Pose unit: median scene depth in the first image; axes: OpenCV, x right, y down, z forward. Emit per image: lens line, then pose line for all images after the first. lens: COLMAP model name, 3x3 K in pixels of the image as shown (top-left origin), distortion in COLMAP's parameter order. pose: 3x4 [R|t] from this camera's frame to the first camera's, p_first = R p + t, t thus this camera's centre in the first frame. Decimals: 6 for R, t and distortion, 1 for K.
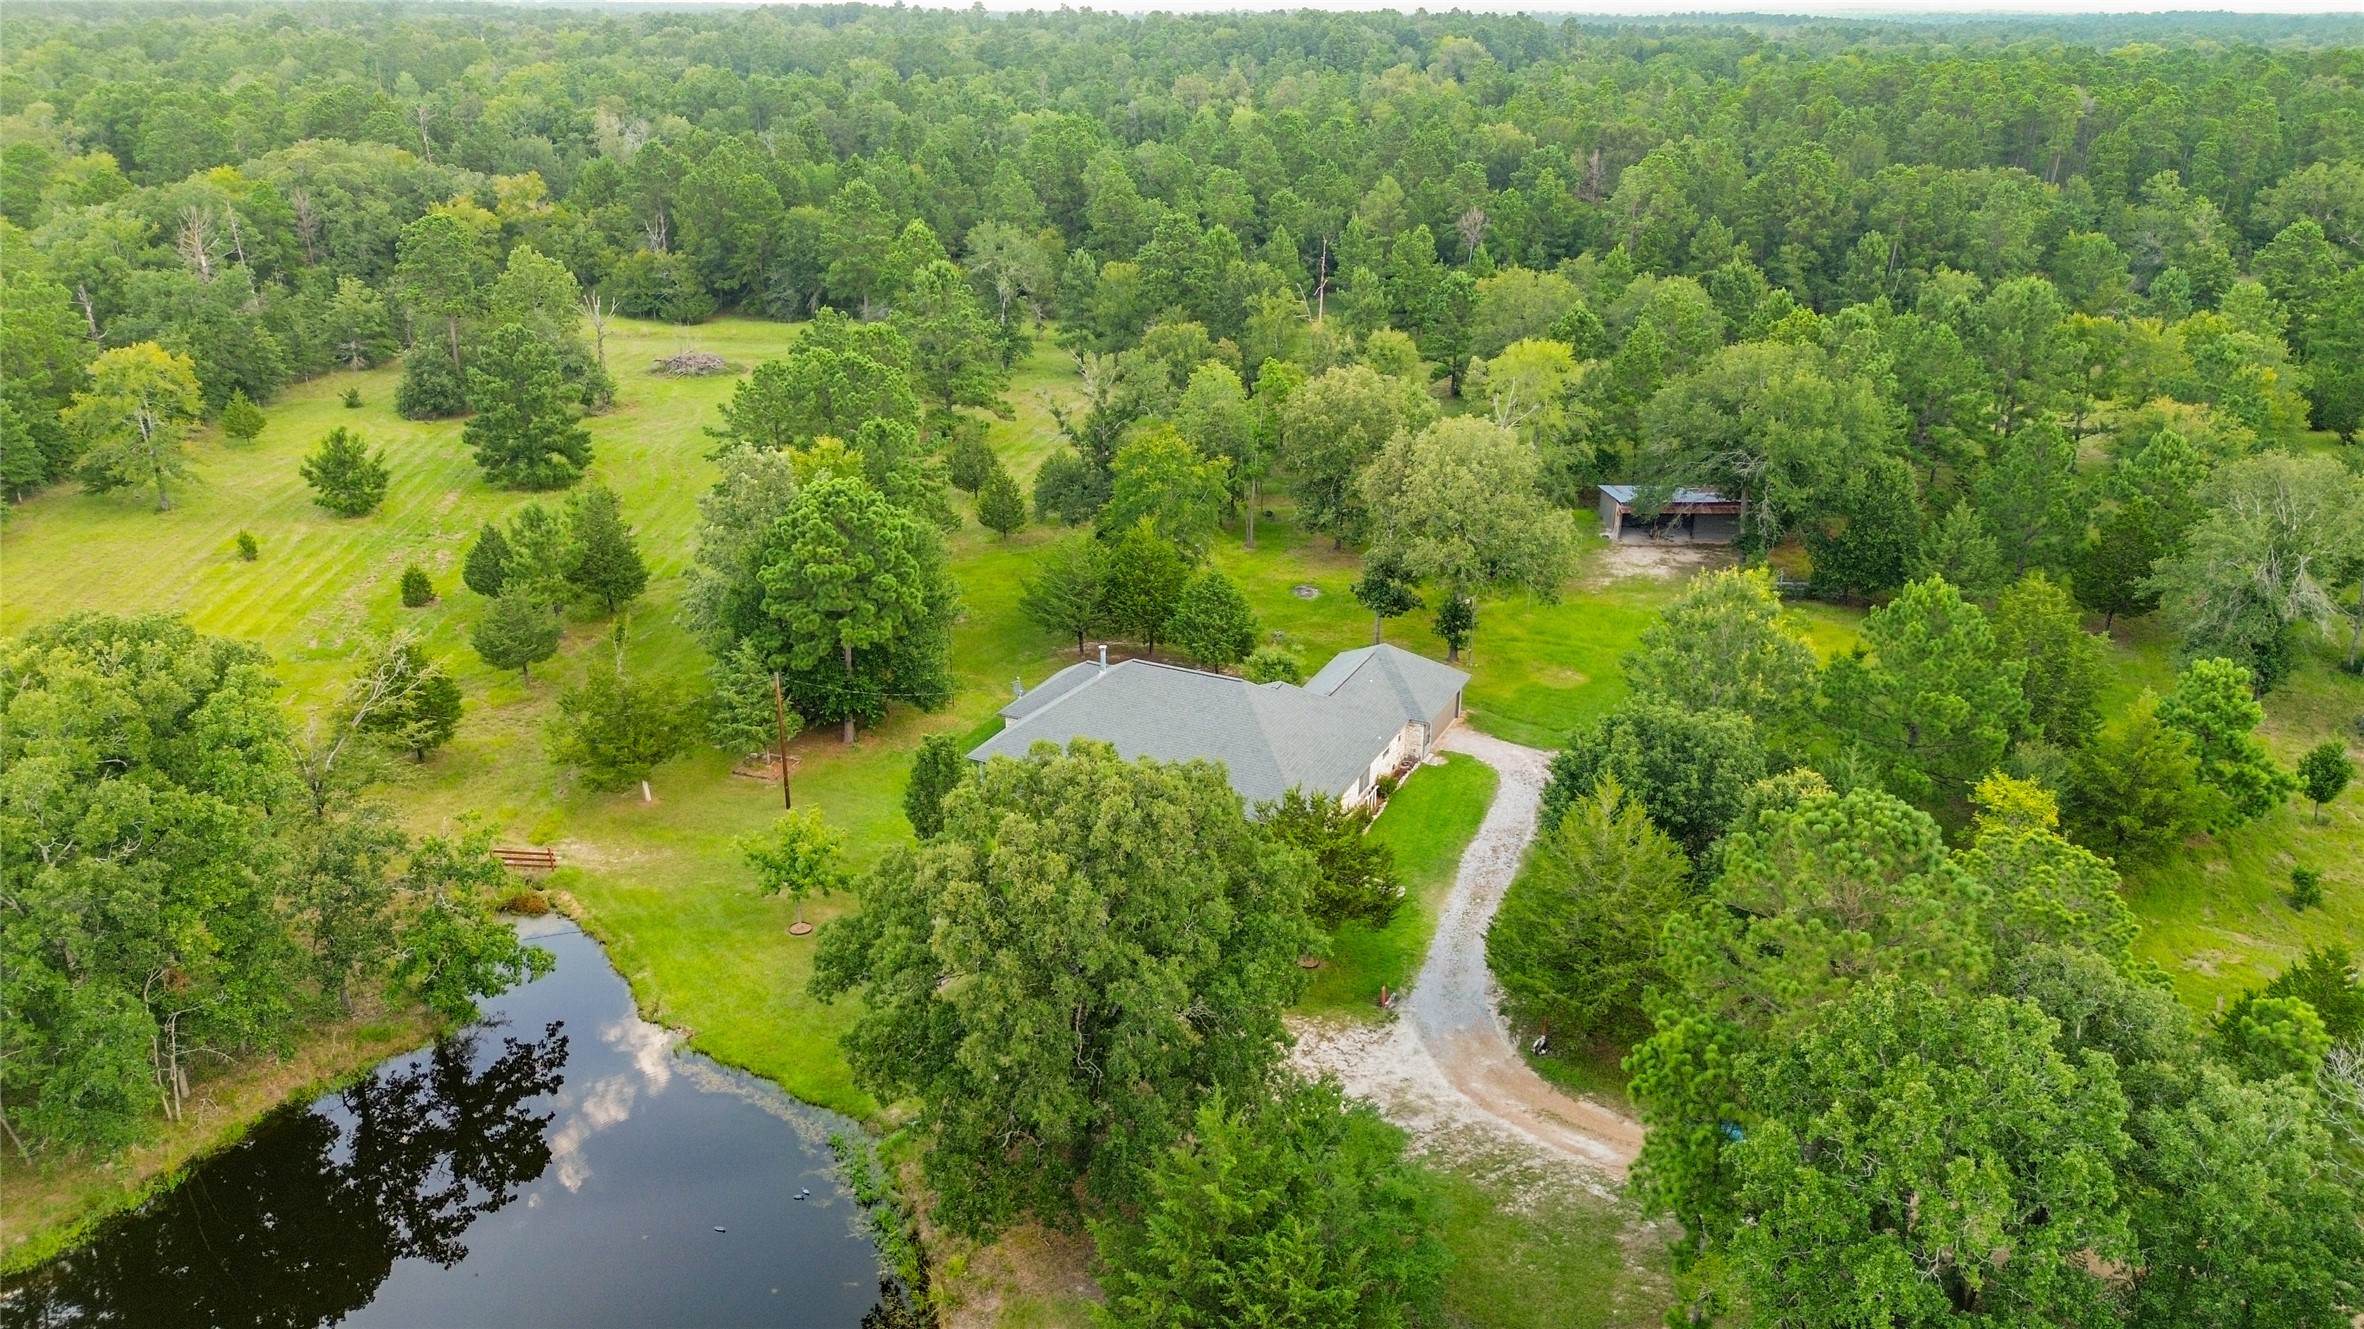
lens RADIAL K [[1674.5, 0, 1181.2], [0, 1674.5, 652.1], [0, 0, 1]] dist [0.065563, -0.051790]
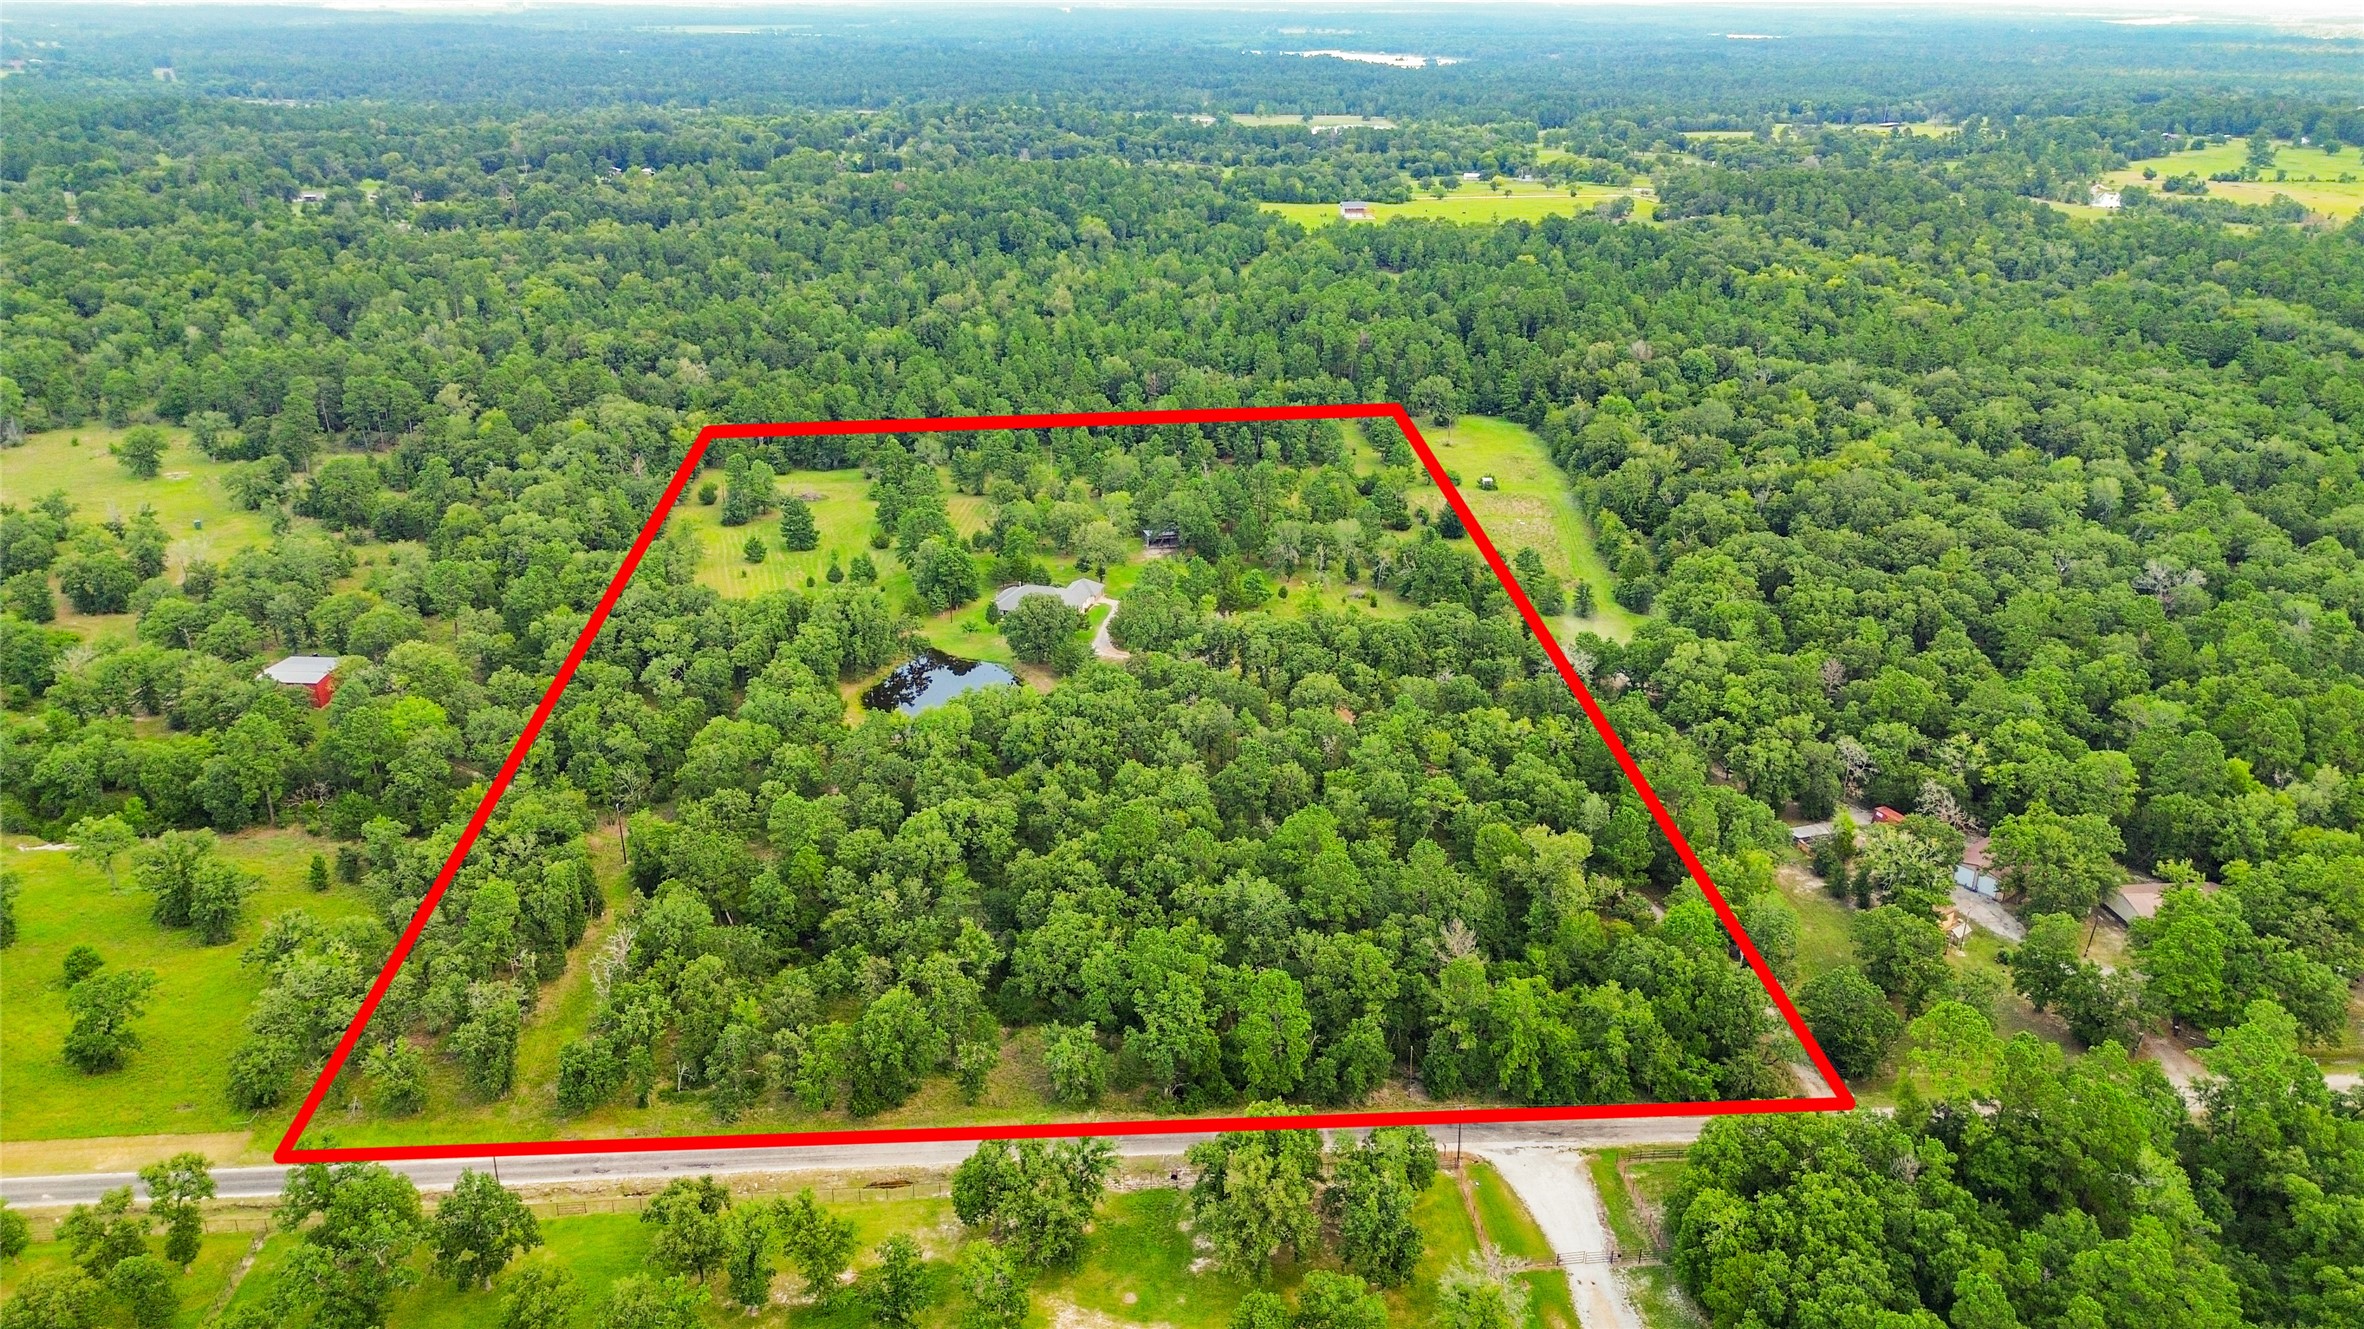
lens RADIAL K [[1674.5, 0, 1175.9], [0, 1674.5, 673.9], [0, 0, 1]] dist [0.065563, -0.051790]
pose [[0.981137, -0.073709, 0.178709, -0.355269], [0.070138, 0.997192, 0.026229, 0.119897], [-0.180140, -0.013200, 0.983552, -2.695654]]
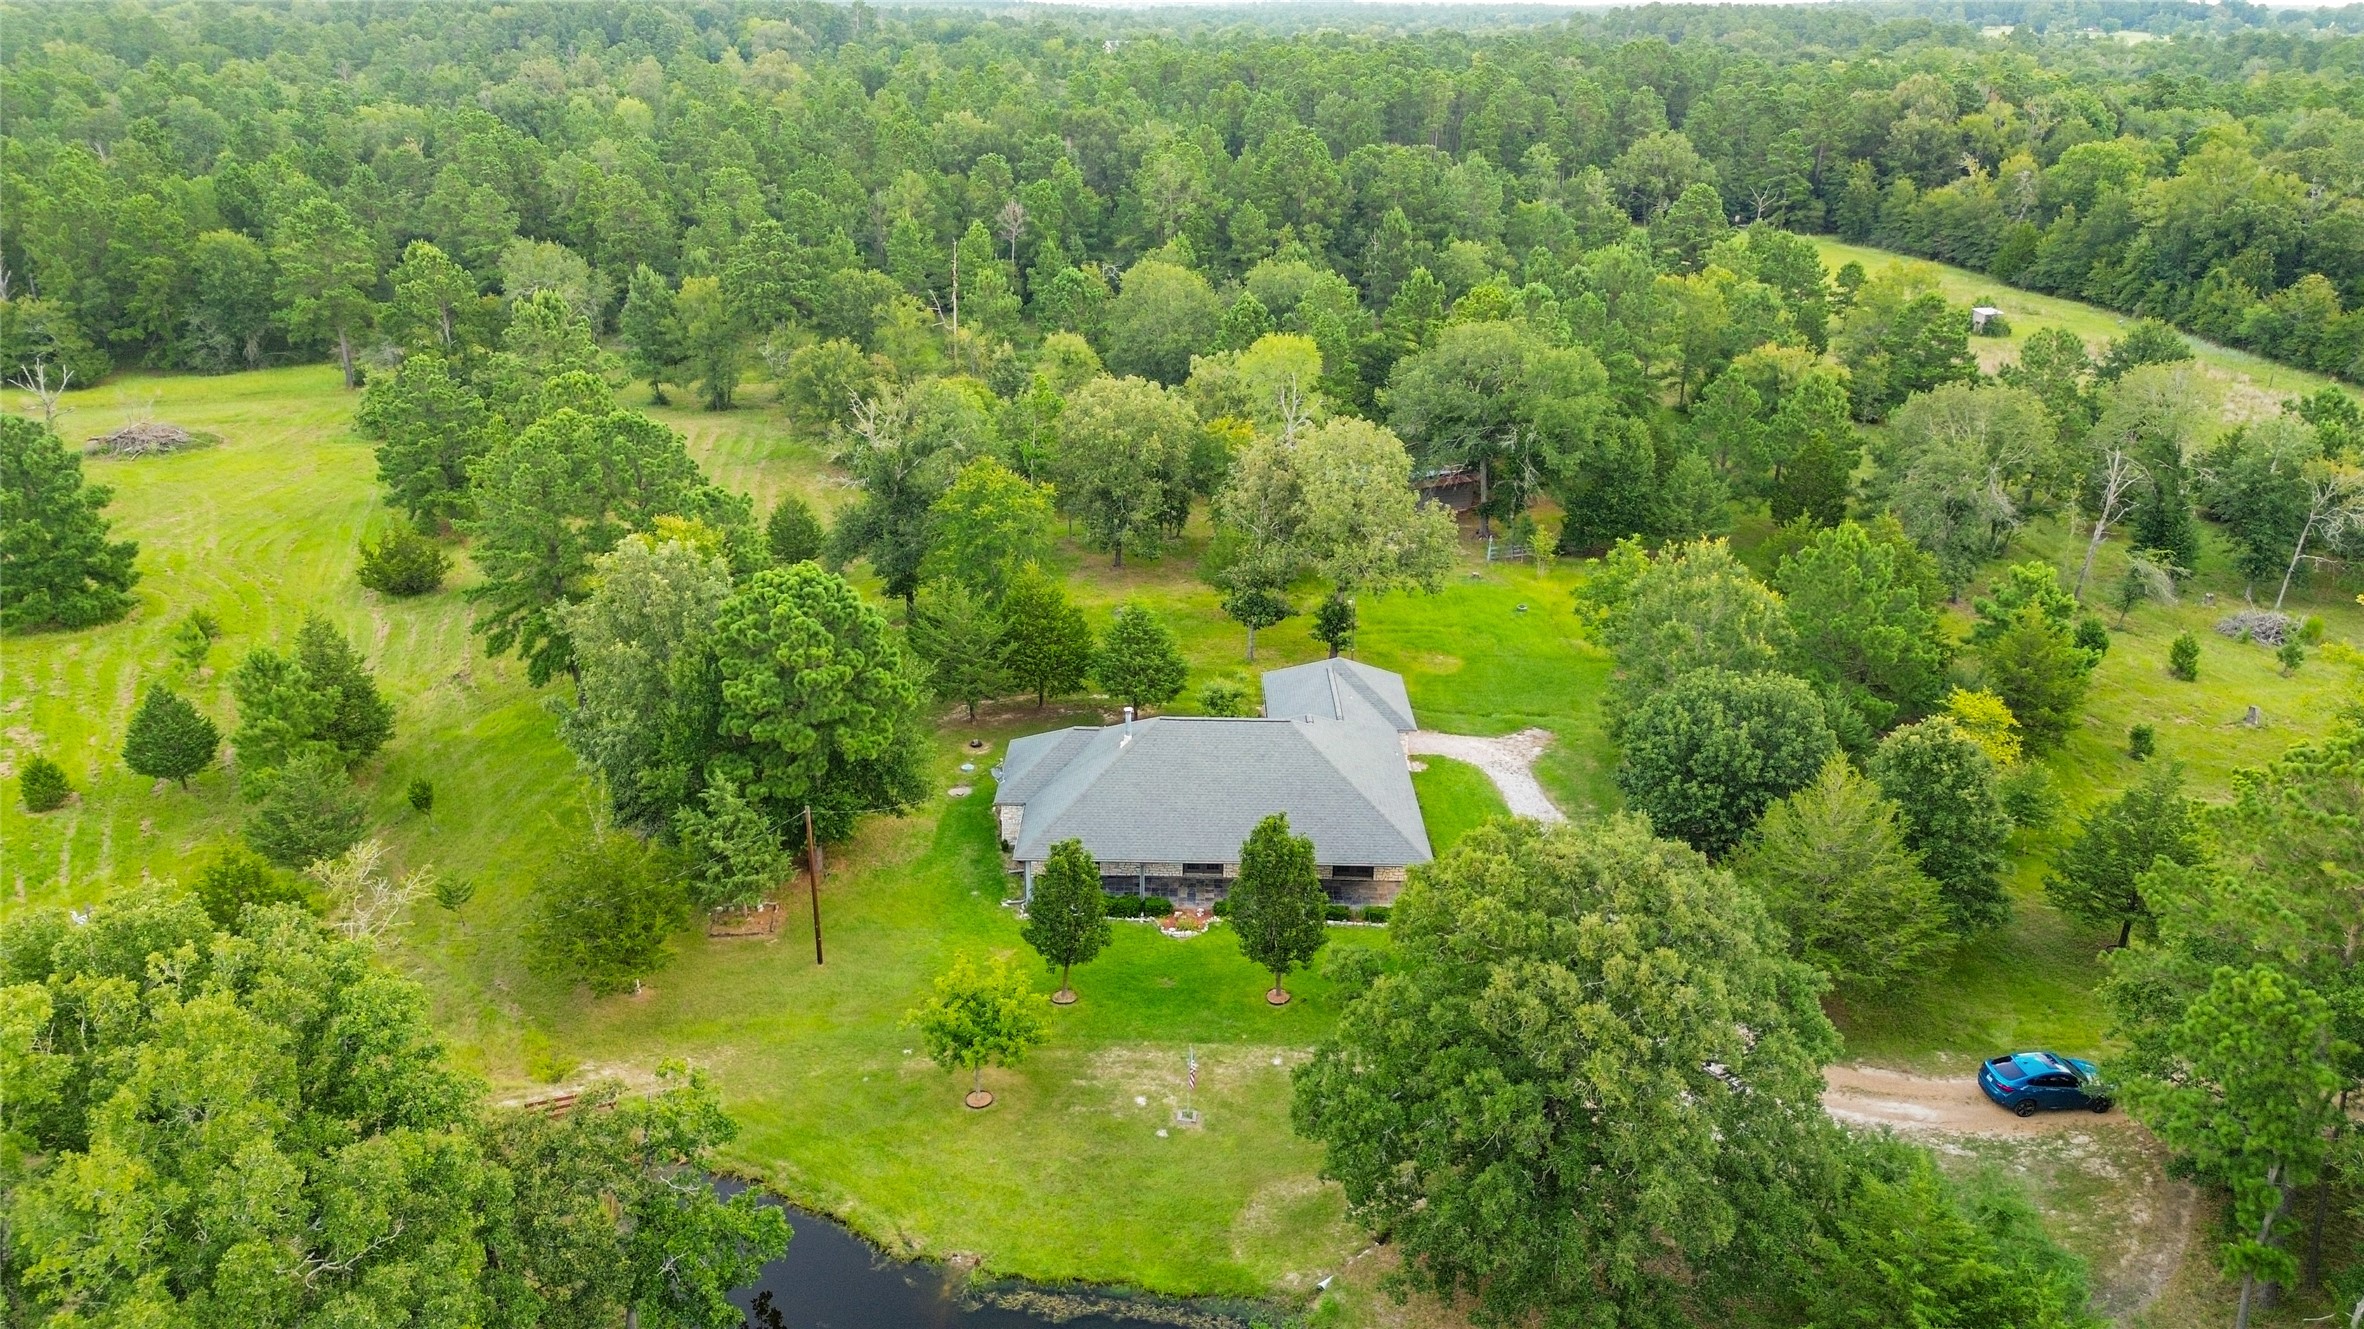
lens RADIAL K [[1674.5, 0, 1184.1], [0, 1674.5, 654.1], [0, 0, 1]] dist [0.065563, -0.051790]
pose [[0.903837, -0.153480, 0.399402, -0.300045], [0.148953, 0.987928, 0.042559, -0.053428], [-0.401113, 0.021025, 0.915787, 0.122491]]
